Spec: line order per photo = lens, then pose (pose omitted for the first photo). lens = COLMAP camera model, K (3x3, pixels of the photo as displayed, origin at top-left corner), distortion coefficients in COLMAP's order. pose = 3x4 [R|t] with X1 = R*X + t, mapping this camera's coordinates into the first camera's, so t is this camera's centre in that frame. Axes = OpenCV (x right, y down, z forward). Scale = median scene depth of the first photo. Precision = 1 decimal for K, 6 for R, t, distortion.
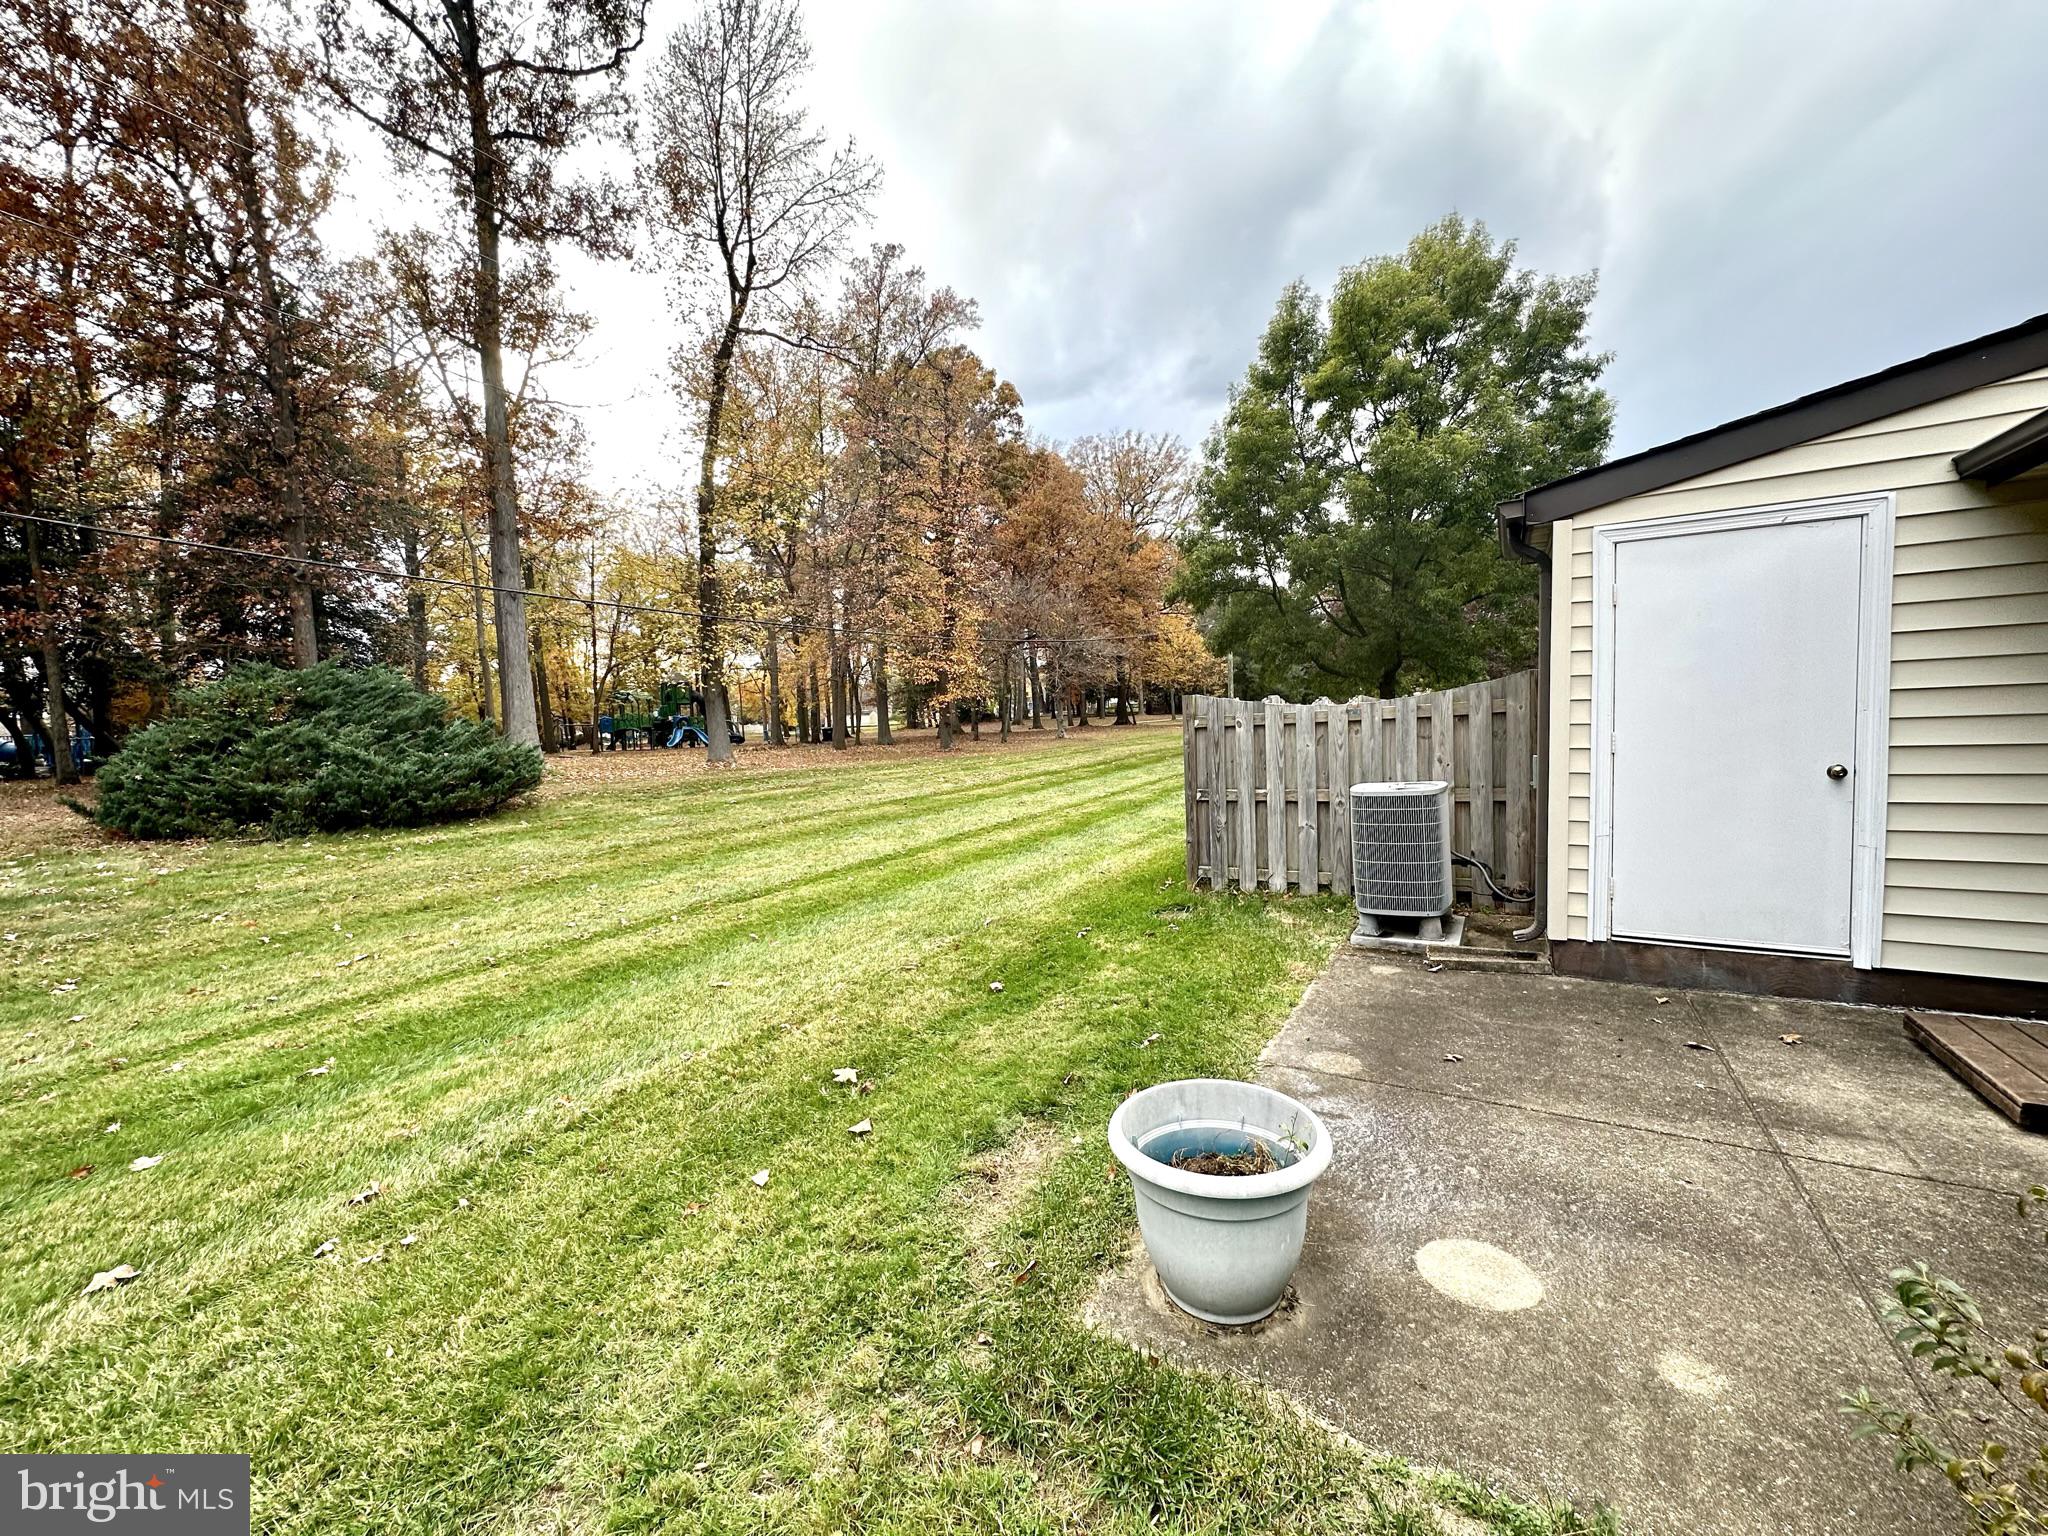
lens RADIAL K [[819.7, 0, 1024.0], [0, 819.7, 768.0], [0, 0, 1]] dist [-0.000567, 0.000114]
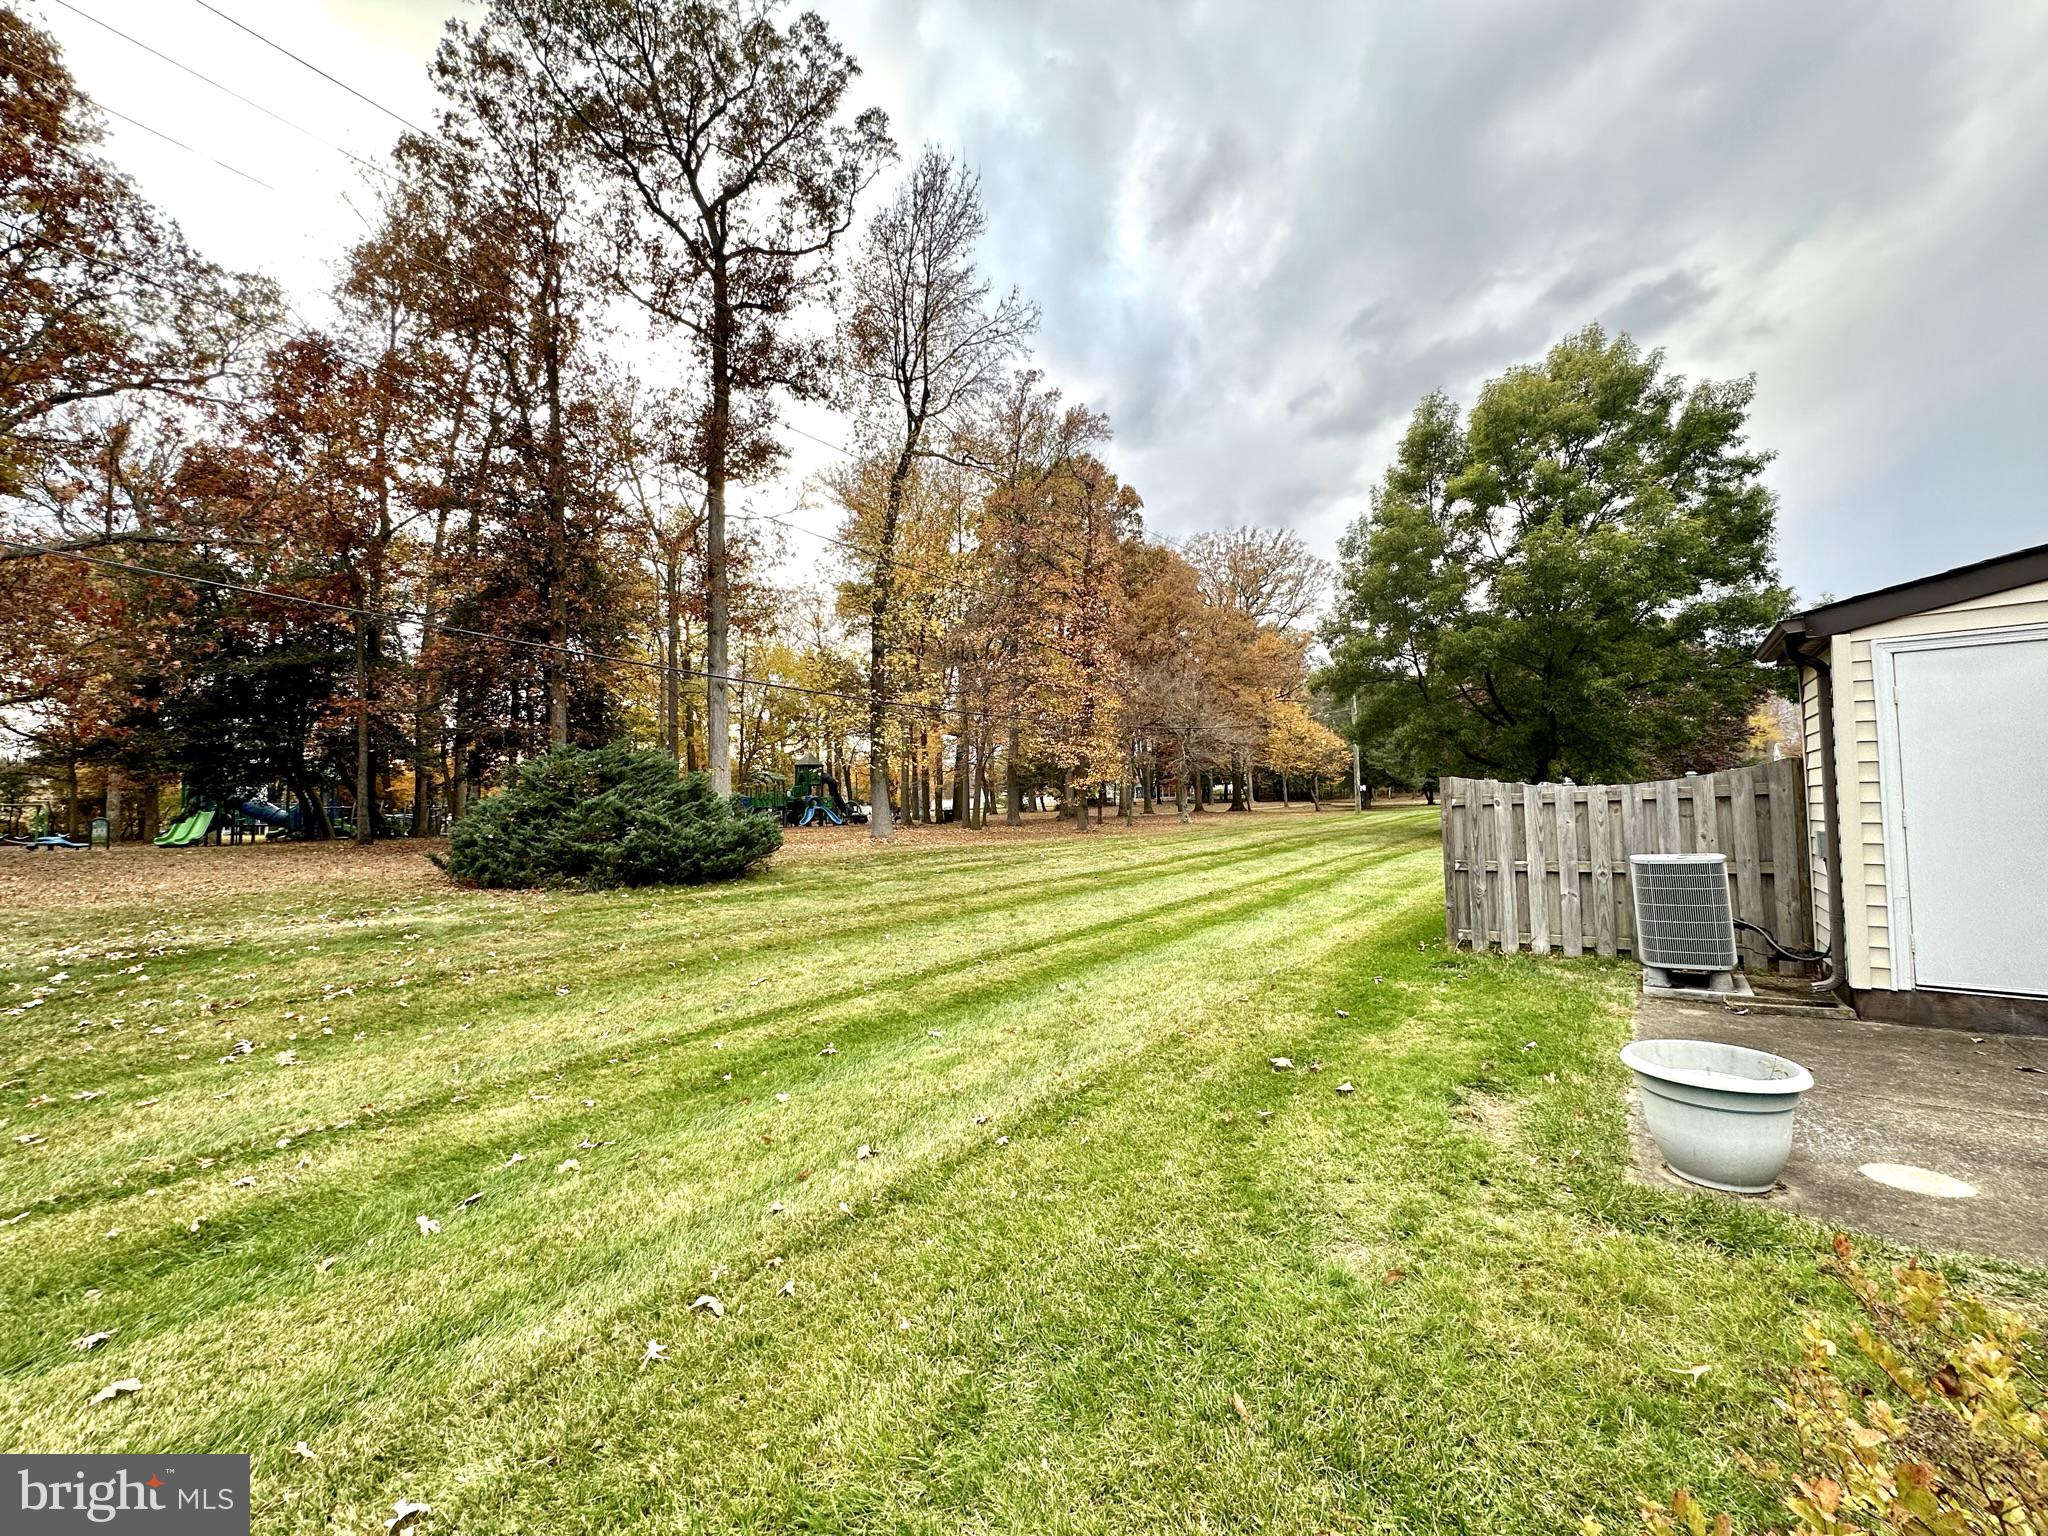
lens RADIAL K [[819.7, 0, 1024.0], [0, 819.7, 768.0], [0, 0, 1]] dist [-0.000567, 0.000114]
pose [[0.993432, 0.010147, -0.113975, -0.078829], [-0.021895, 0.994513, -0.102299, 0.008764], [0.112312, 0.104122, 0.988203, -0.061393]]
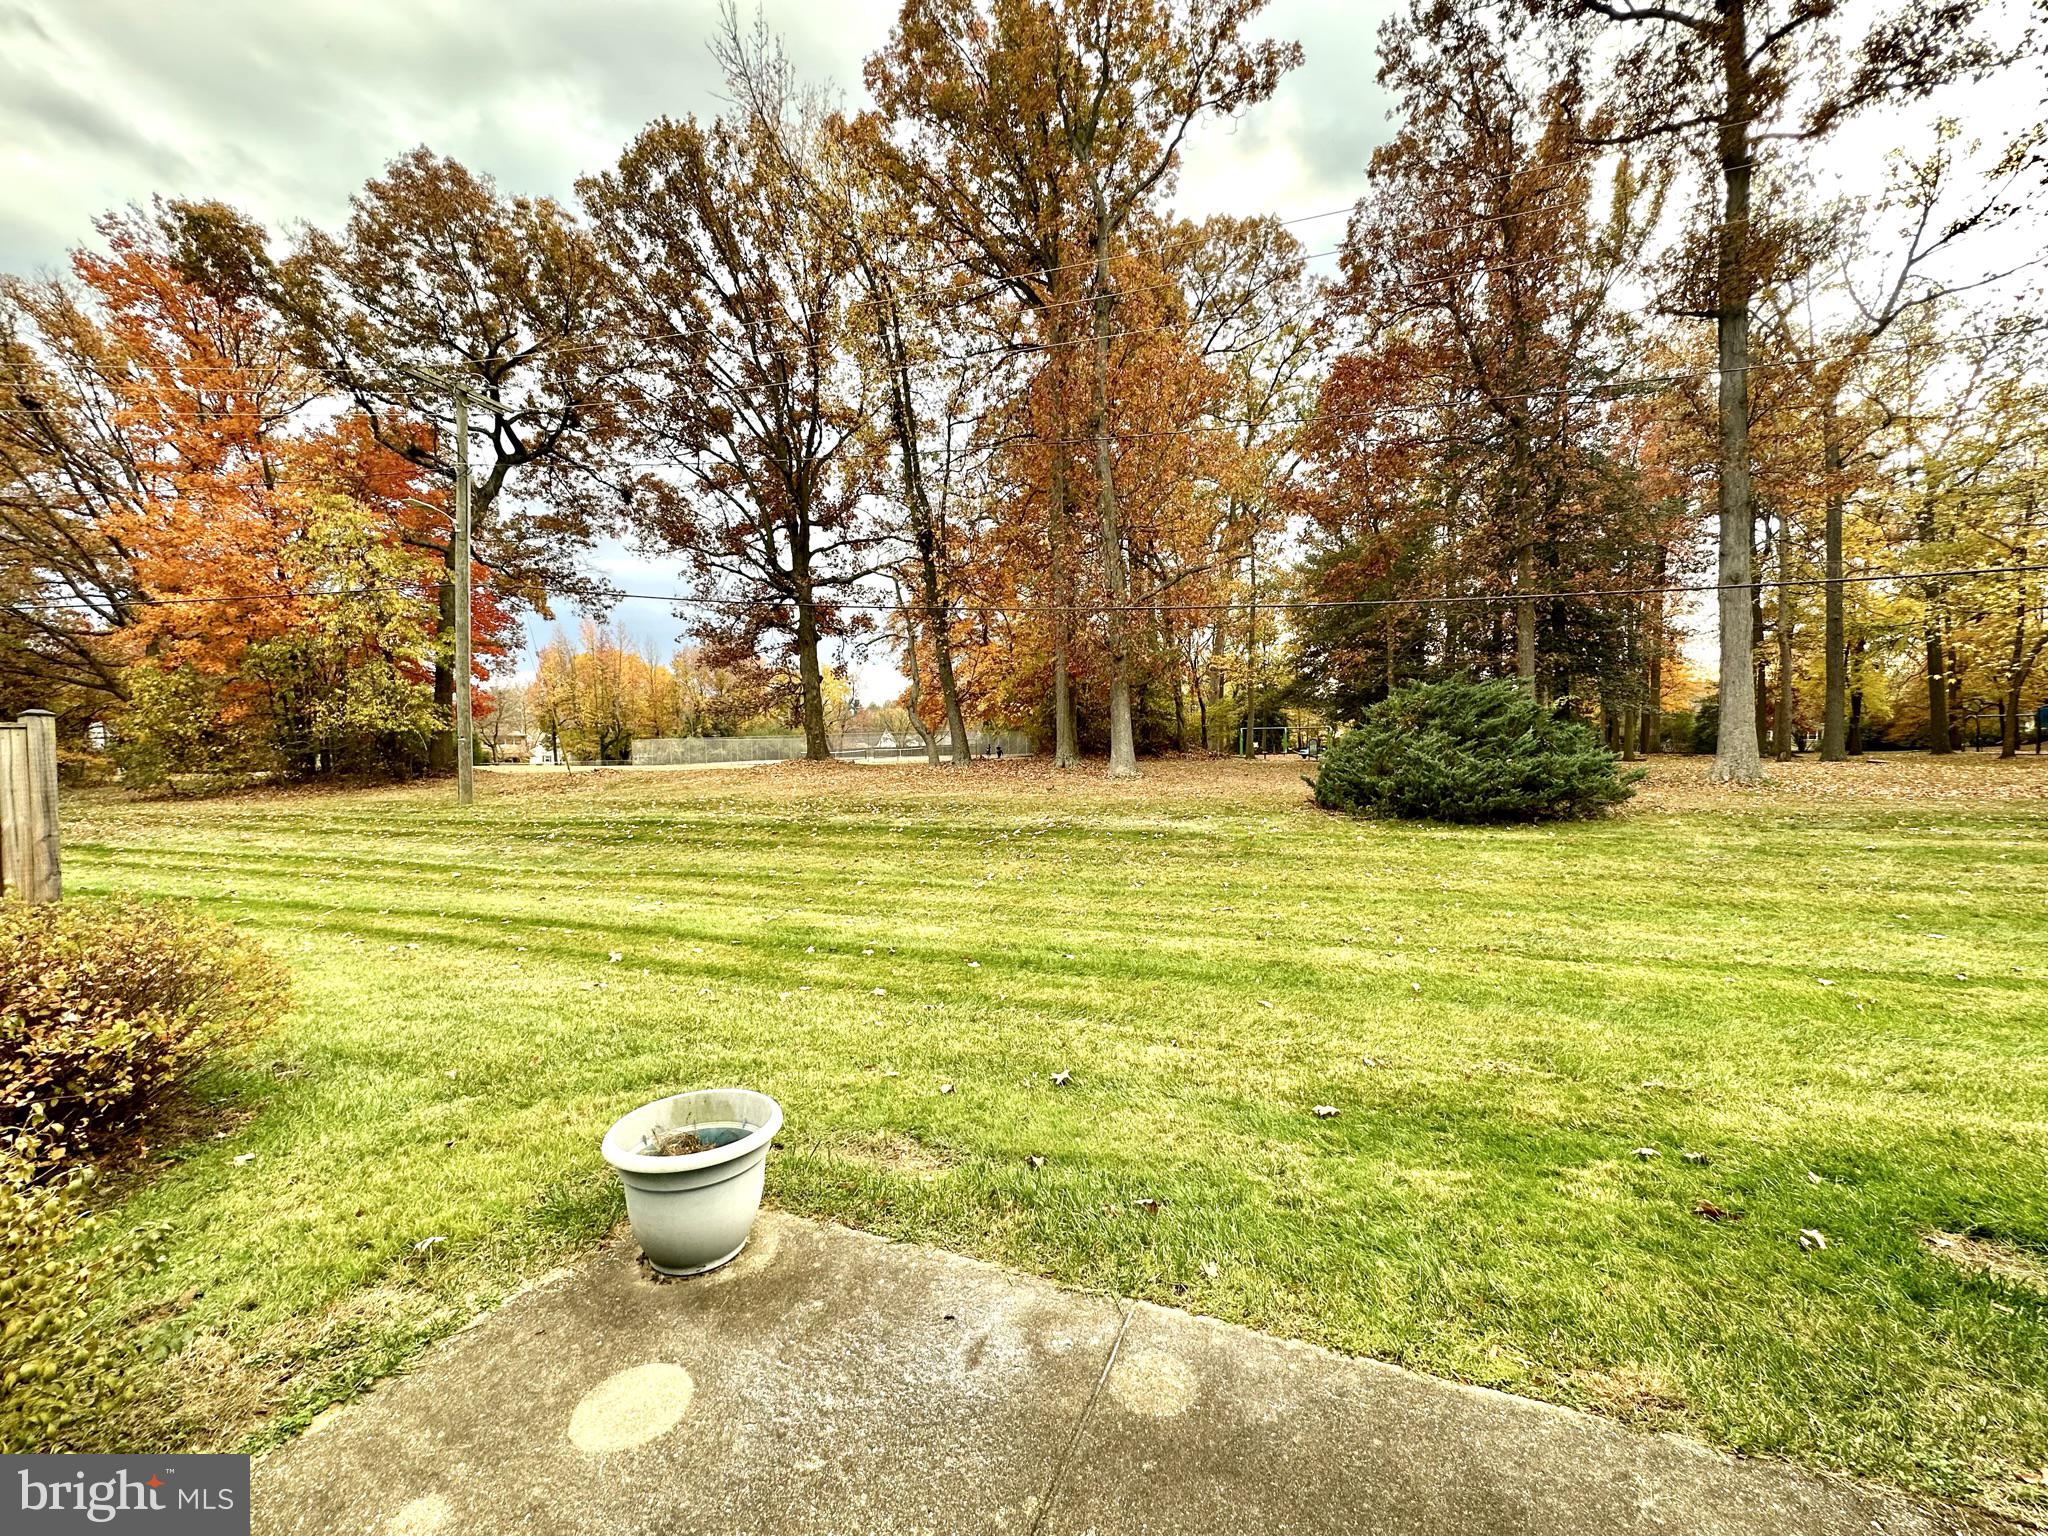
lens RADIAL K [[819.7, 0, 1024.0], [0, 819.7, 768.0], [0, 0, 1]] dist [-0.000567, 0.000114]
pose [[0.136822, 0.060845, -0.988725, 0.149419], [-0.045194, 0.997456, 0.055128, -0.020921], [0.989564, 0.037141, 0.139224, 0.126238]]
